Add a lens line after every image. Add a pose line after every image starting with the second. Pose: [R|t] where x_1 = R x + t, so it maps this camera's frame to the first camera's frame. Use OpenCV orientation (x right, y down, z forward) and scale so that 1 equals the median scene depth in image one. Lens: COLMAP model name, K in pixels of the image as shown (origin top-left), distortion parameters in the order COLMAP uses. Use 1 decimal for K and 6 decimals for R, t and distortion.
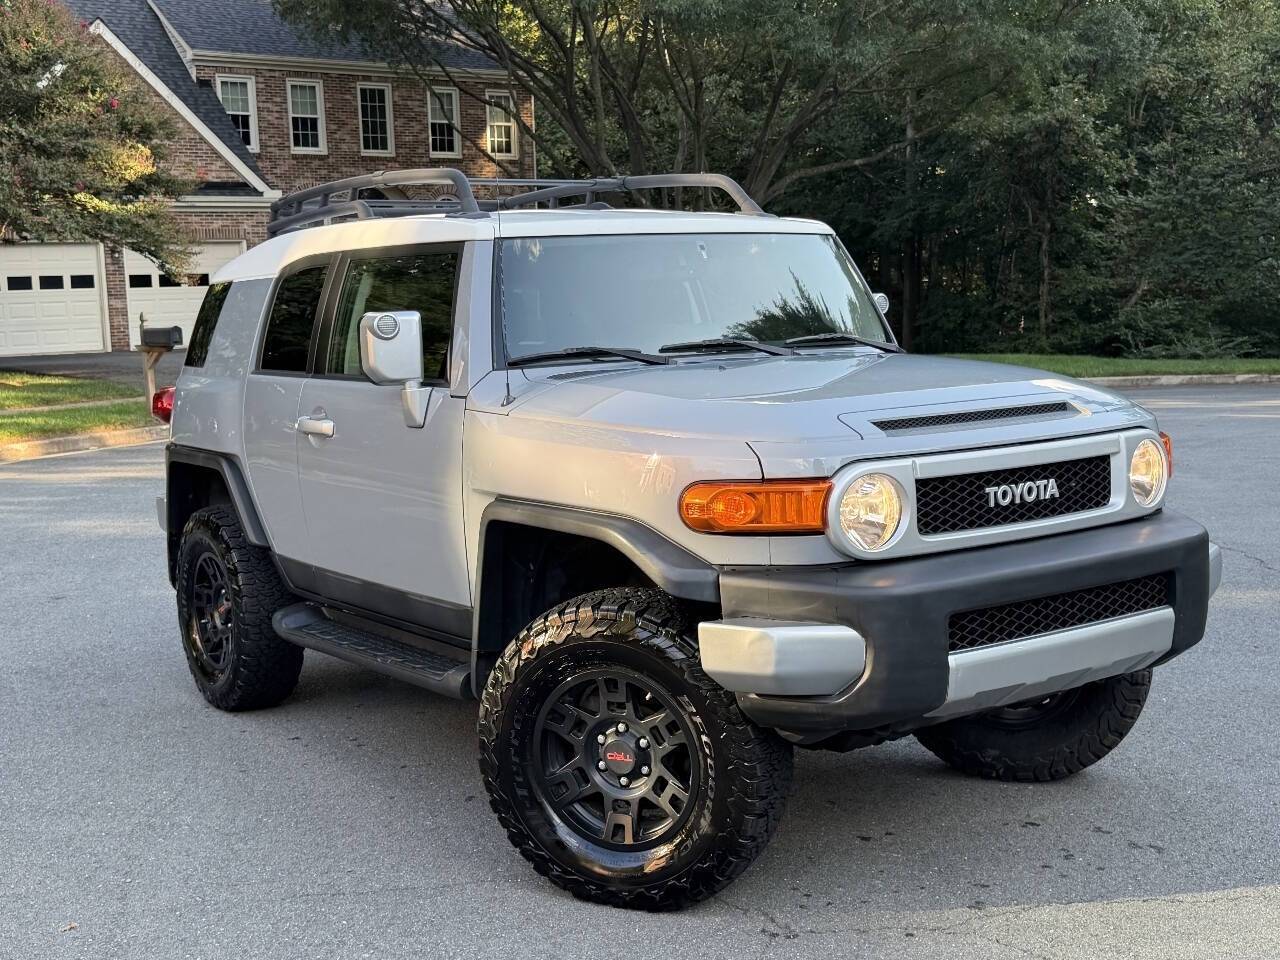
lens RADIAL K [[1540.7, 0, 640.0], [0, 1540.7, 480.0], [0, 0, 1]] dist [-0.028008, -0.016023]
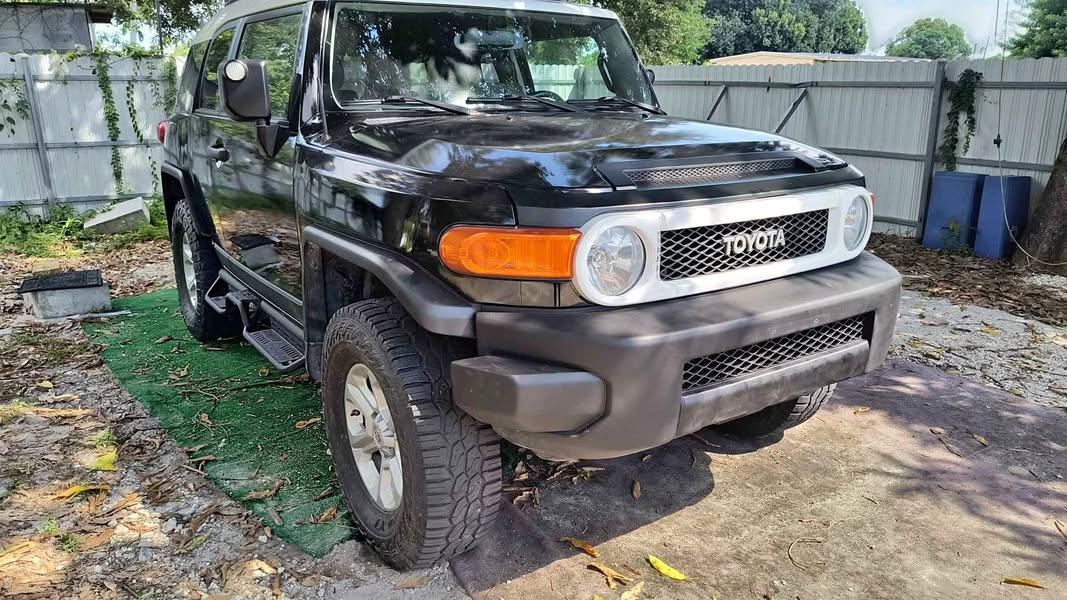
lens RADIAL K [[776.1, 0, 533.5], [0, 776.1, 300.0], [0, 0, 1]] dist [-0.051043, -0.000171]
pose [[0.999297, 0.035206, 0.012875, 0.080867], [-0.036758, 0.987668, 0.152189, -0.029861], [-0.007358, -0.152555, 0.988268, 0.436545]]
